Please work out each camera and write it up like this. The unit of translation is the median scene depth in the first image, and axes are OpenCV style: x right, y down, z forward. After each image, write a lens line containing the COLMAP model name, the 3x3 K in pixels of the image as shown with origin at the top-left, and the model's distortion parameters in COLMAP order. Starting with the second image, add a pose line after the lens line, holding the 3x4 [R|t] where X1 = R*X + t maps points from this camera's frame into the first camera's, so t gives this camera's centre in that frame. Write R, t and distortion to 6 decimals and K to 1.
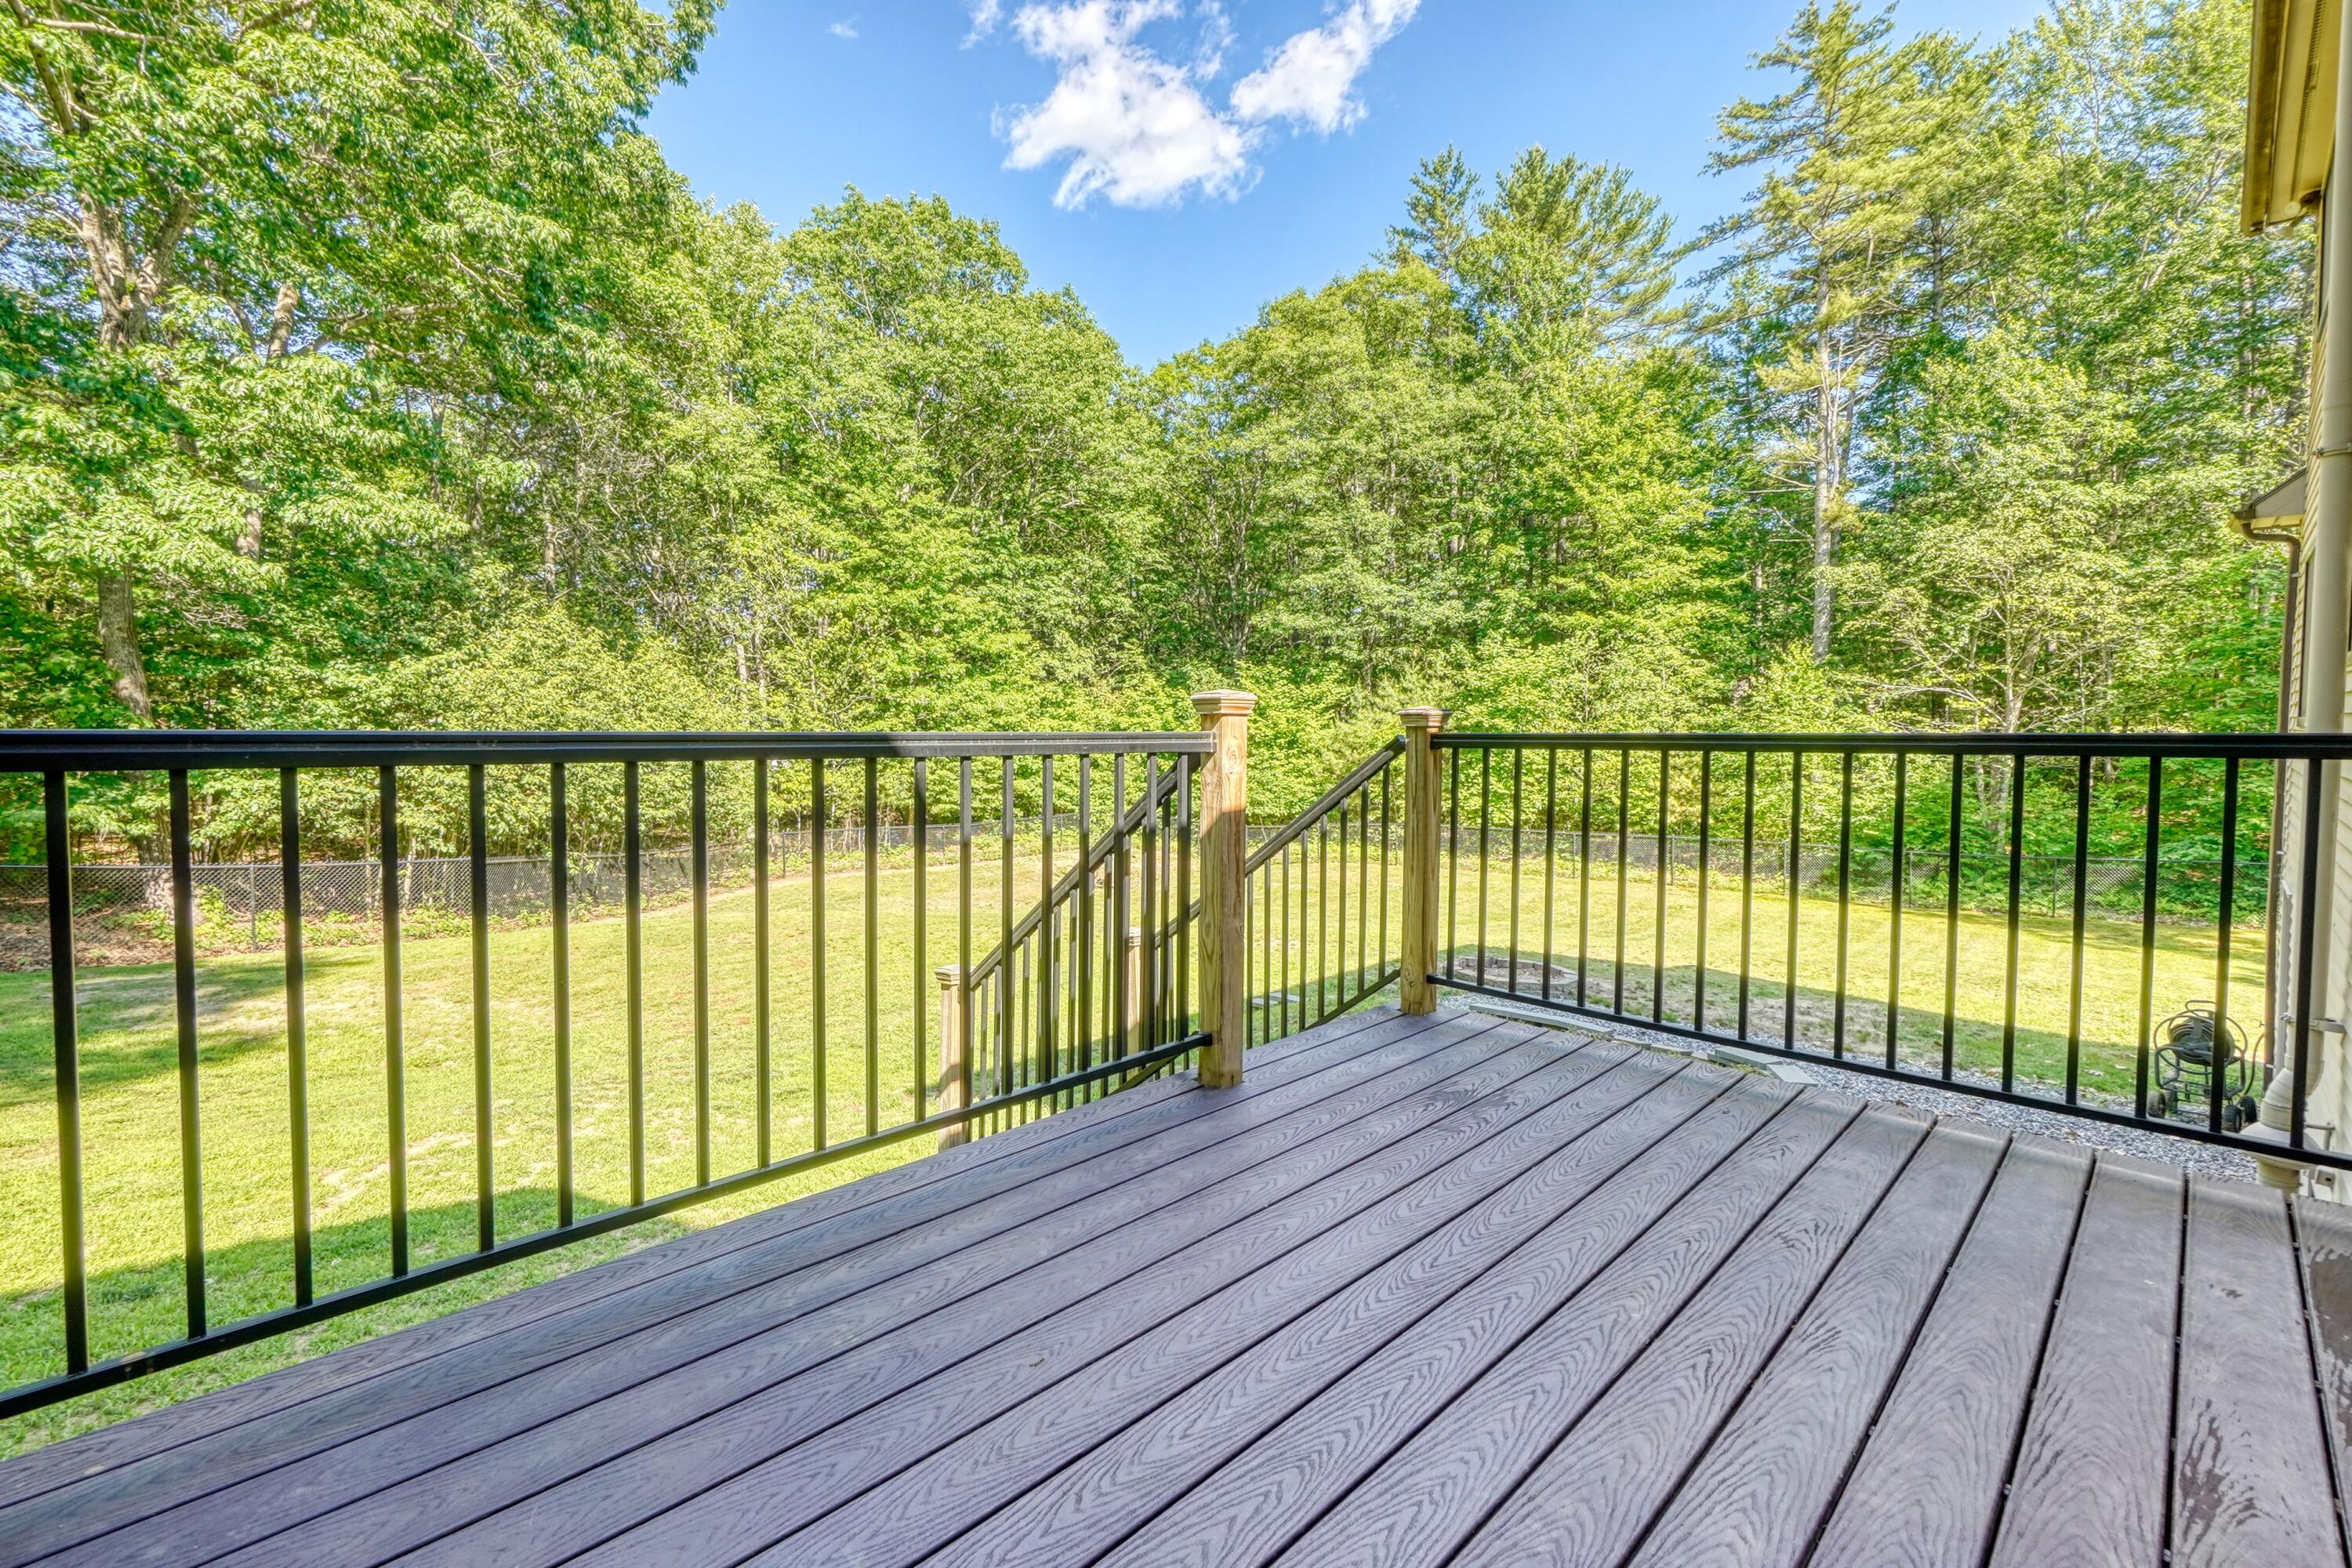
lens RADIAL K [[1025.2, 0, 1153.1], [0, 1025.2, 772.9], [0, 0, 1]] dist [0.005277, 0.000478]
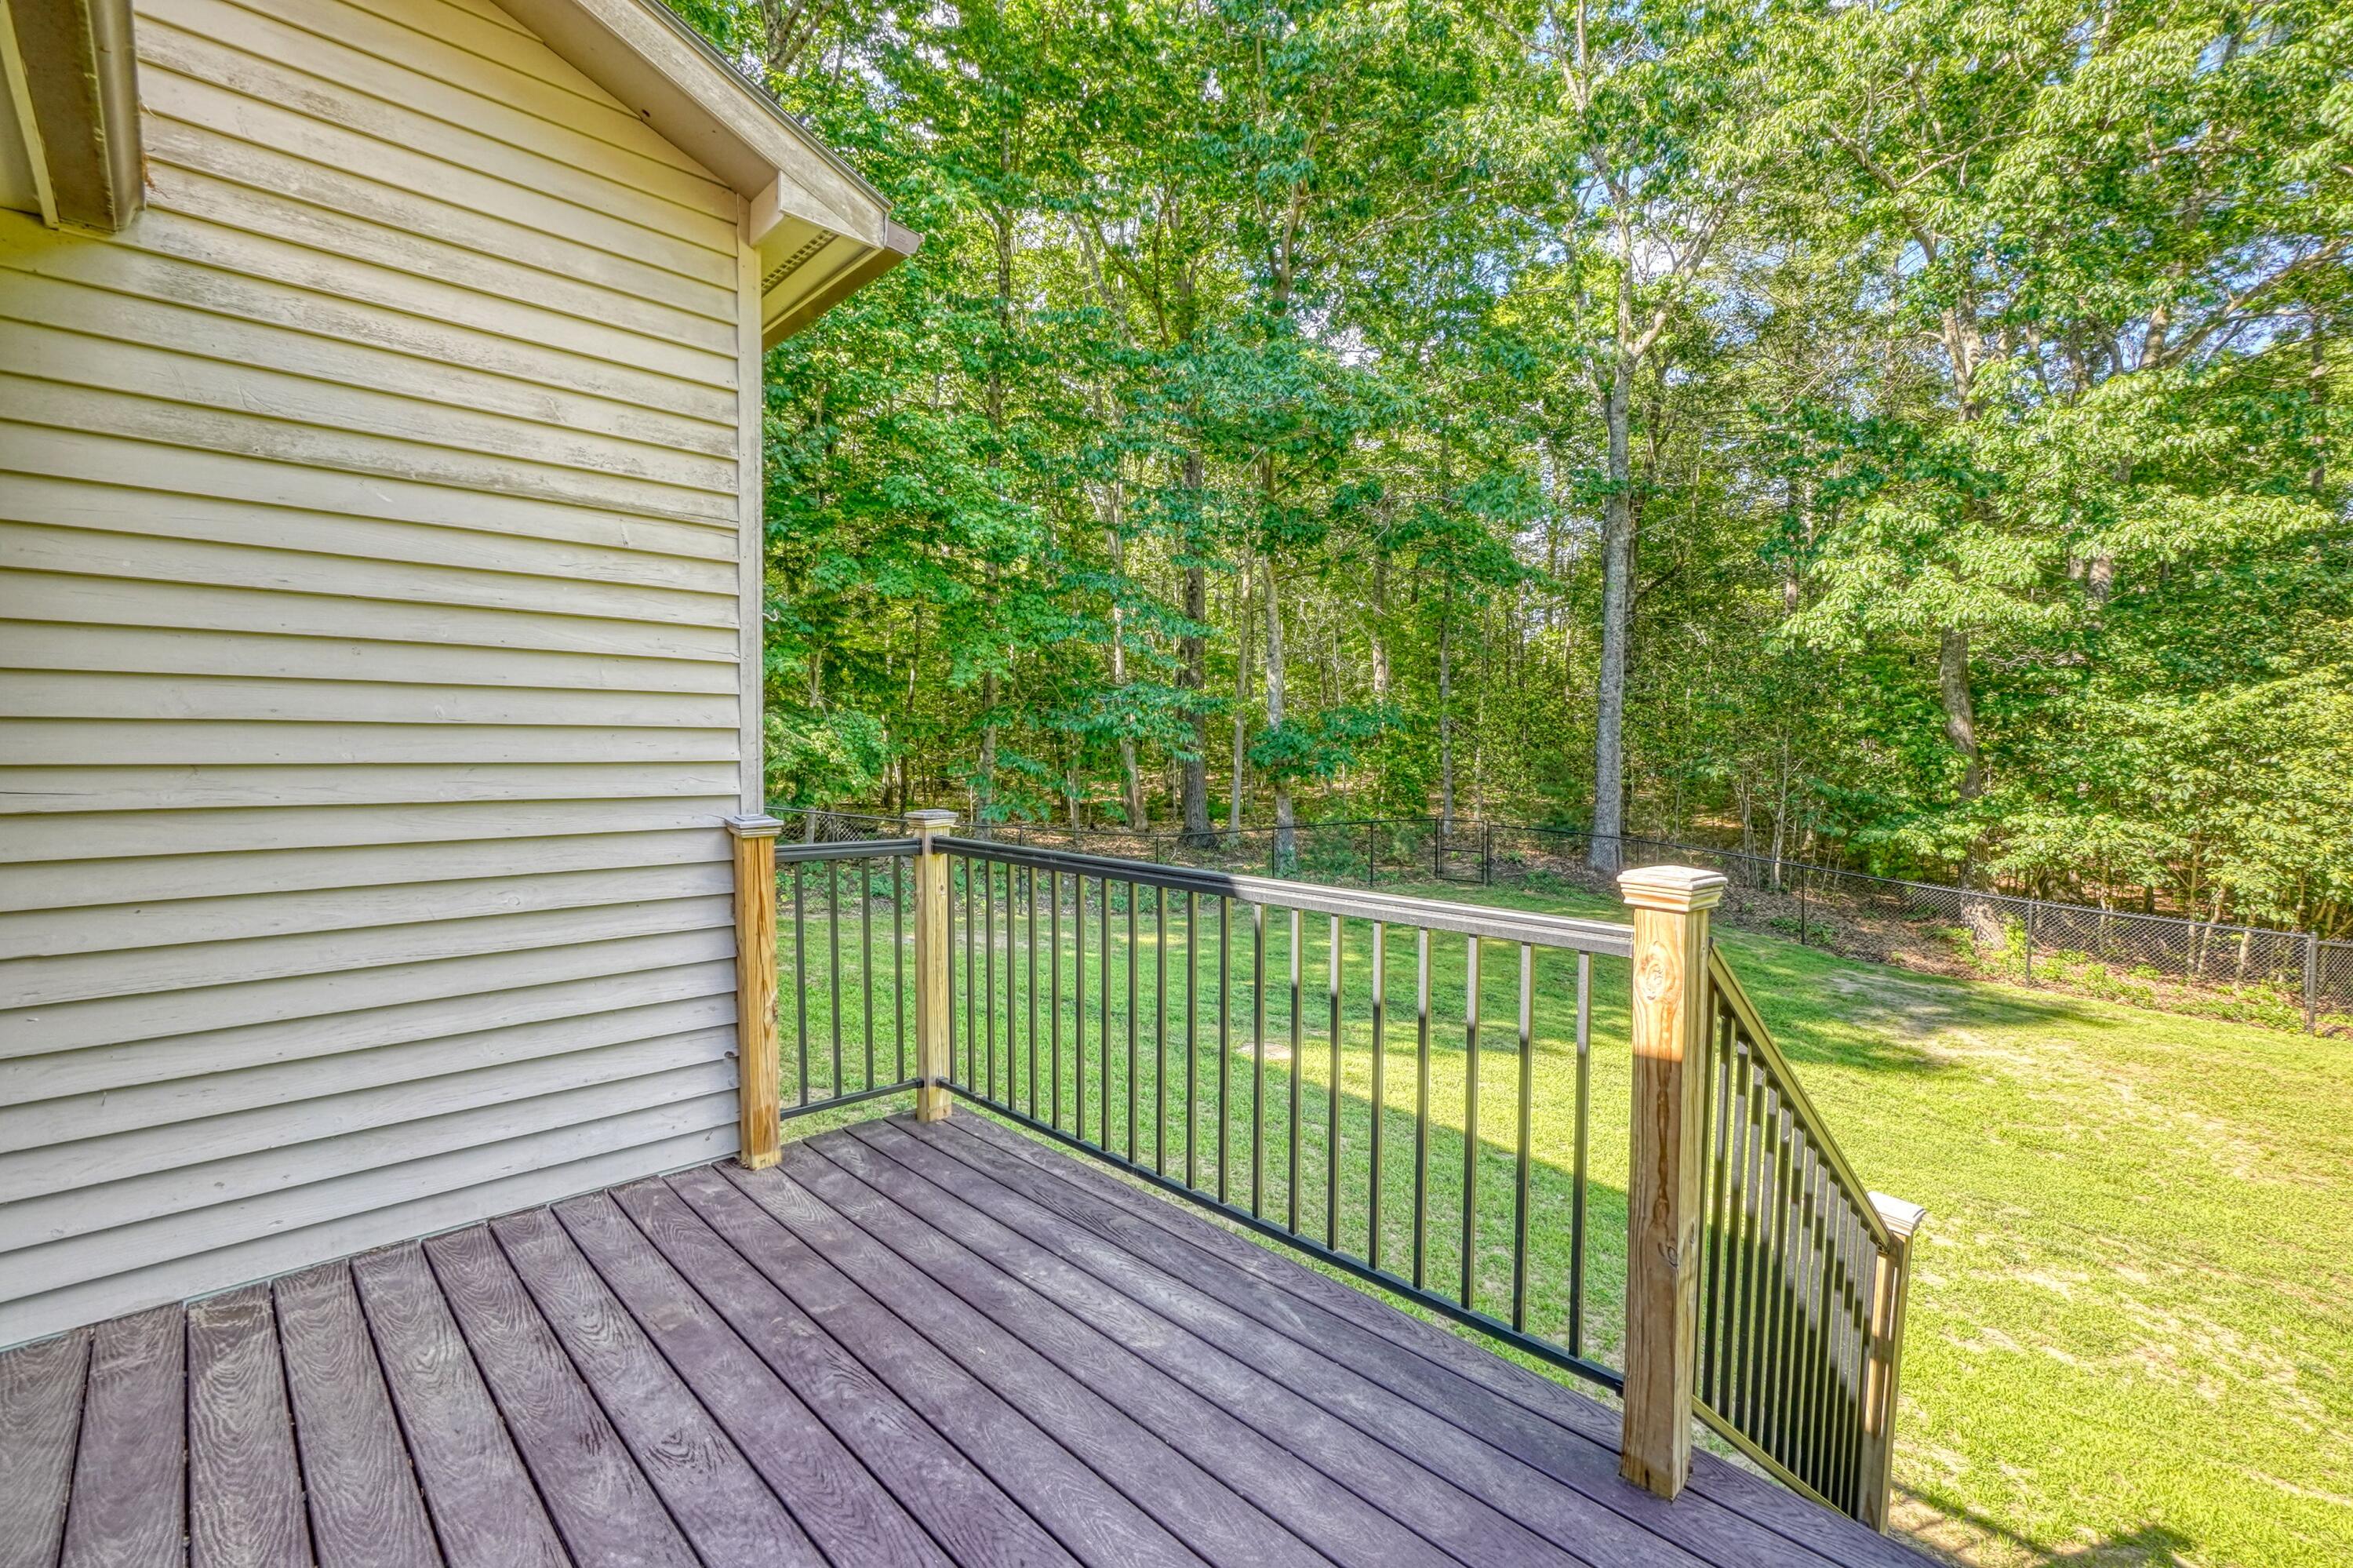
lens RADIAL K [[1025.7, 0, 1153.6], [0, 1025.7, 772.9], [0, 0, 1]] dist [0.005277, 0.000478]
pose [[-0.014650, 0.022771, -0.999633, 0.153056], [-0.037274, 0.999033, 0.023303, -0.030759], [0.999198, 0.037602, -0.013788, 0.147104]]
